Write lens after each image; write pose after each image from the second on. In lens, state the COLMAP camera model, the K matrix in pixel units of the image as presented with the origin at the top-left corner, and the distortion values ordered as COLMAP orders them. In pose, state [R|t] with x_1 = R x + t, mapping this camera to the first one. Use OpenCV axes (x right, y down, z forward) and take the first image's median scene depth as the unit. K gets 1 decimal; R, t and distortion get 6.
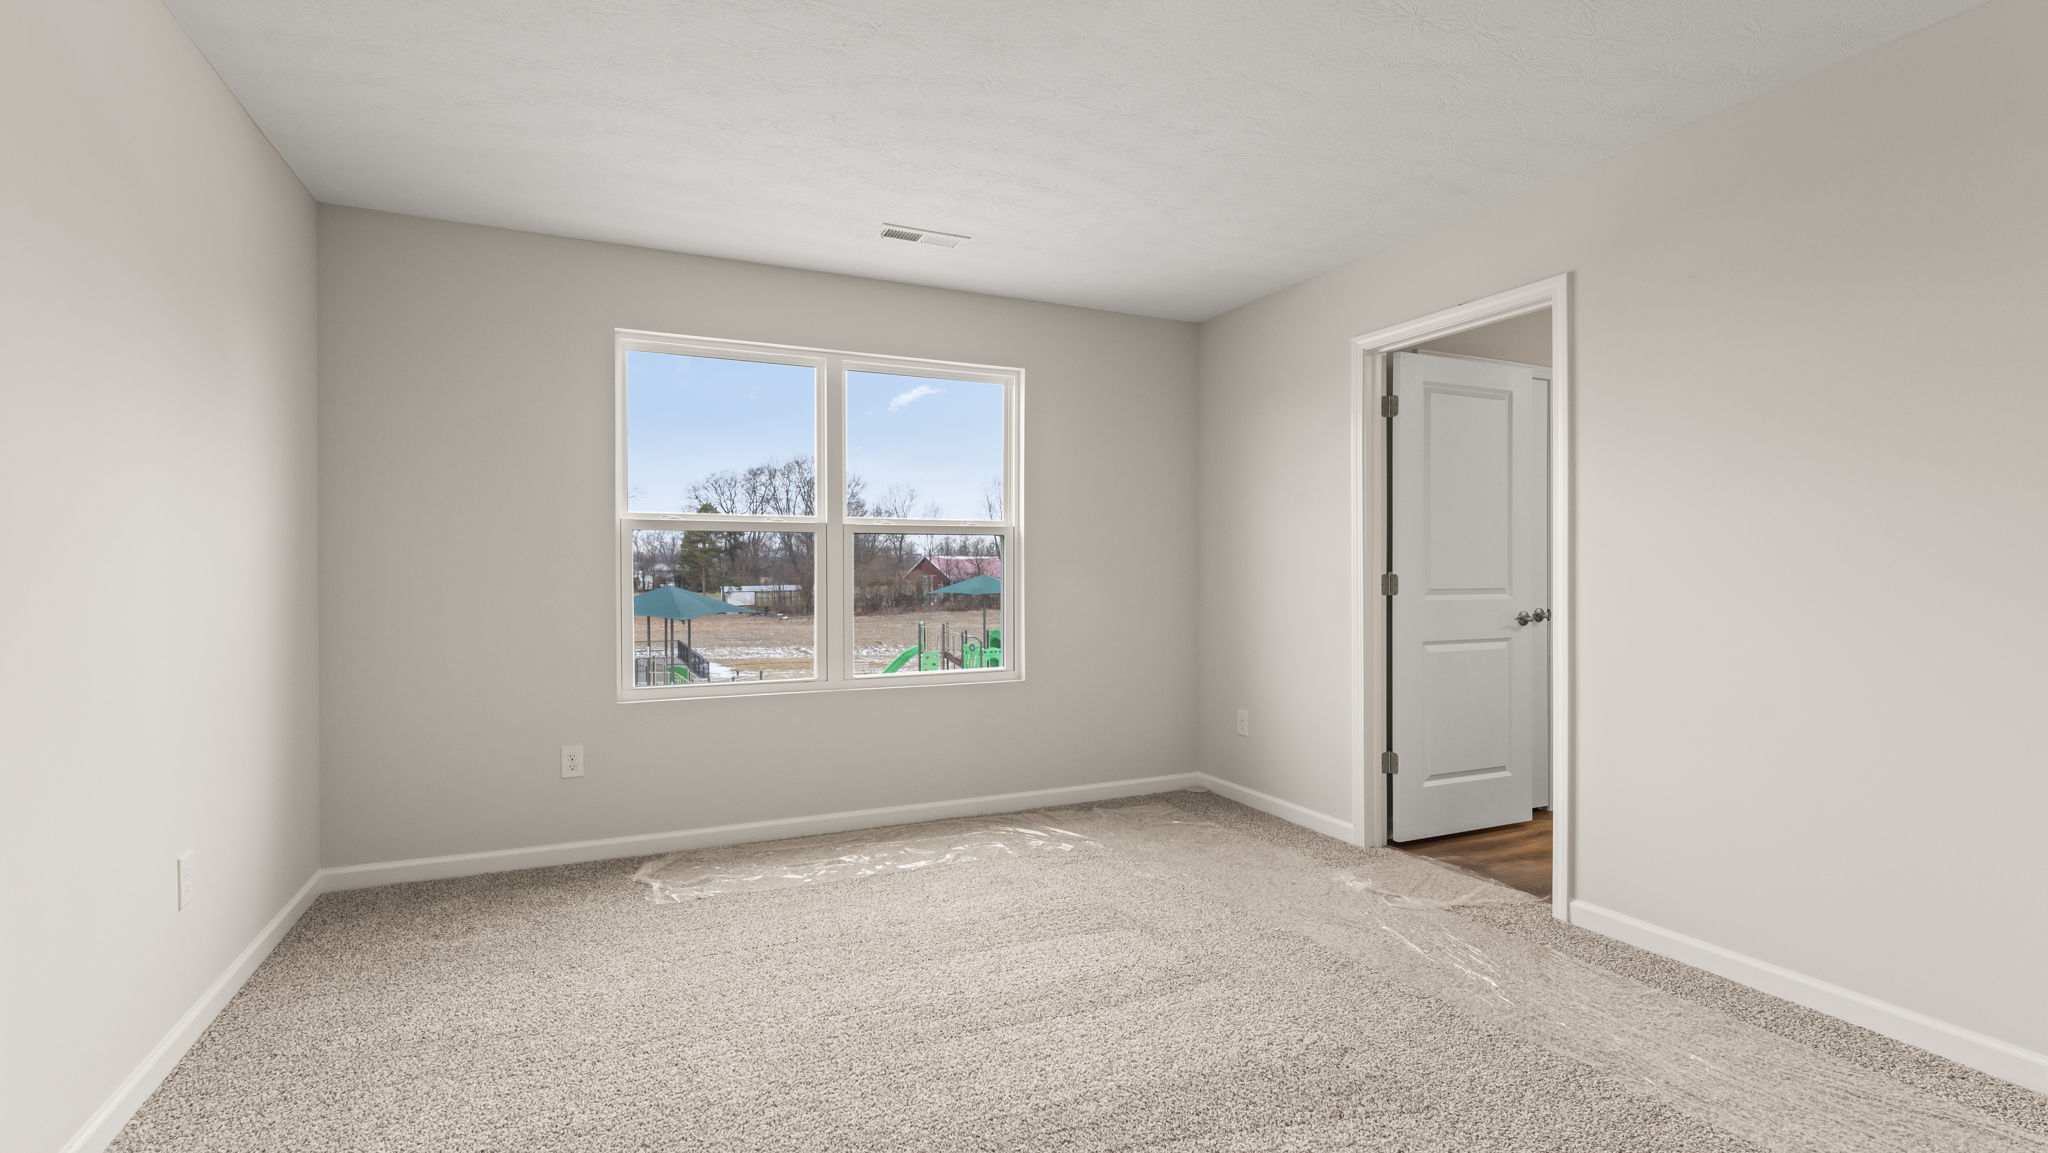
lens RADIAL K [[926.3, 0, 1020.2], [0, 926.3, 562.1], [0, 0, 1]] dist [-0.000328, -0.000059]
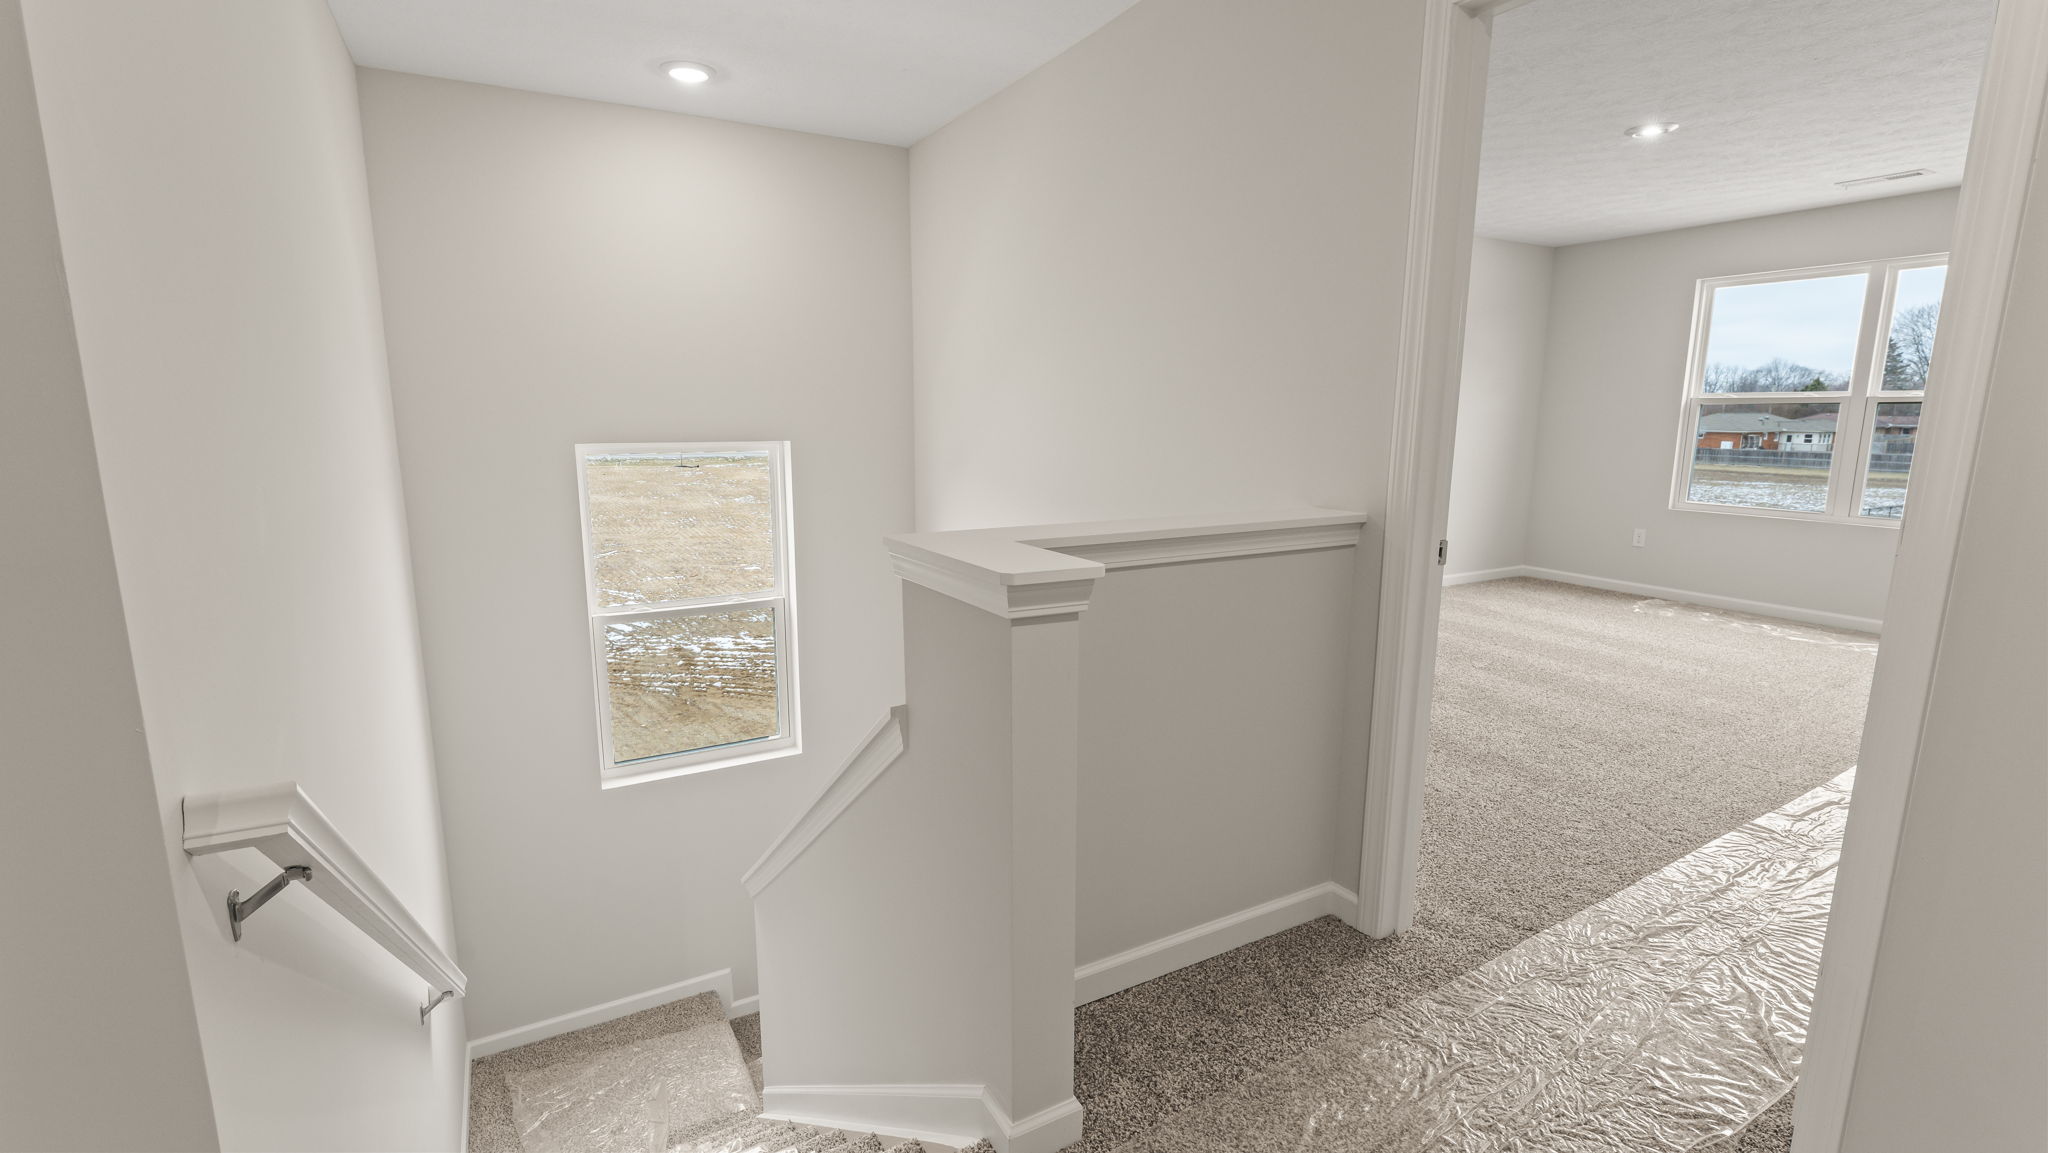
lens RADIAL K [[926.3, 0, 1011.6], [0, 926.3, 571.7], [0, 0, 1]] dist [-0.000328, -0.000059]
pose [[0.067304, 0.174306, -0.982389, 1.096431], [0.000710, 0.984613, 0.174750, -0.029398], [0.997732, -0.012459, 0.066145, -0.290982]]
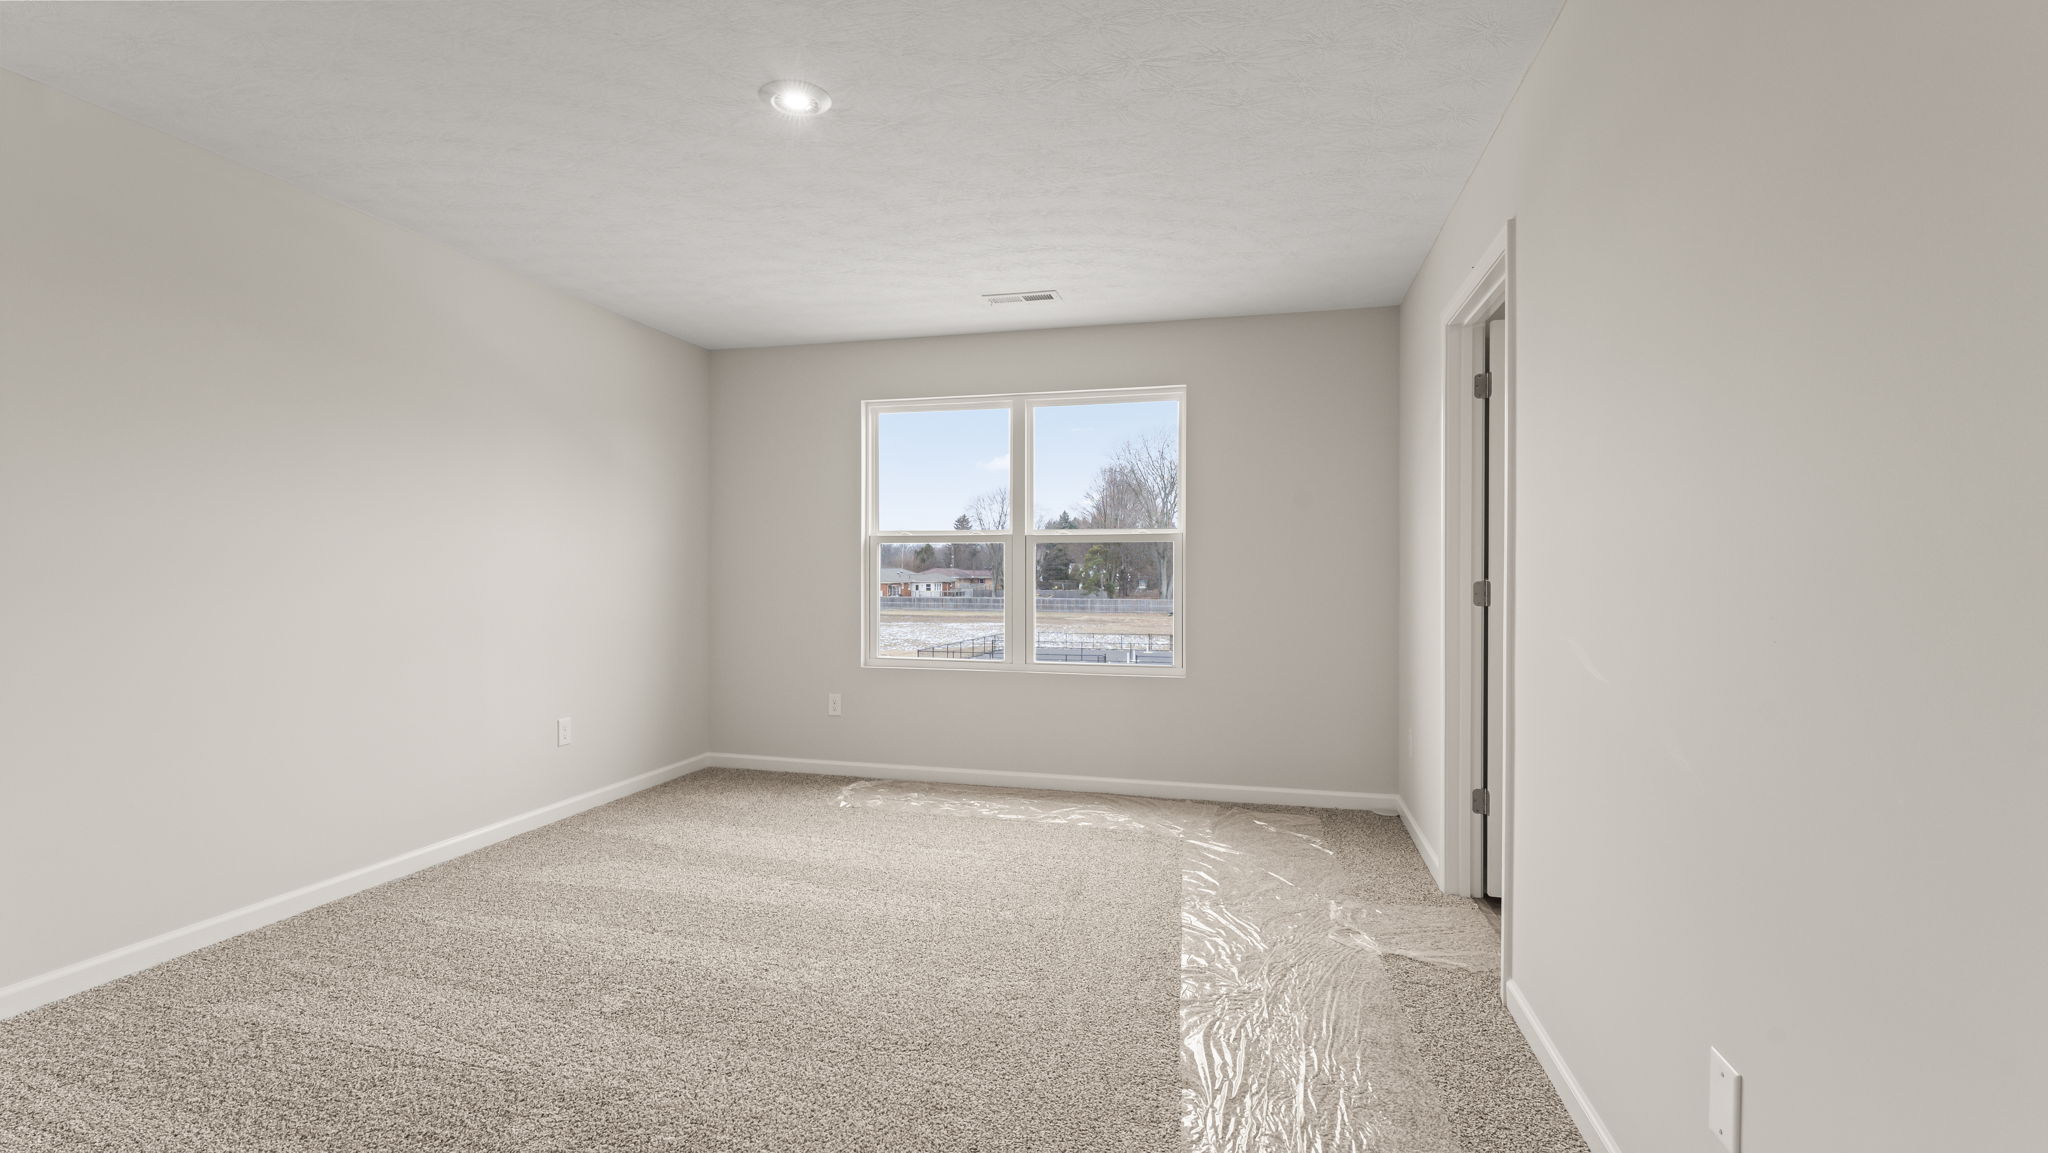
lens RADIAL K [[926.3, 0, 1032.2], [0, 926.3, 569.6], [0, 0, 1]] dist [-0.000328, -0.000059]
pose [[0.774560, 0.005168, -0.632480, 0.618286], [-0.001571, 0.999979, 0.006246, -0.004920], [0.632499, -0.003845, 0.774552, 0.070329]]
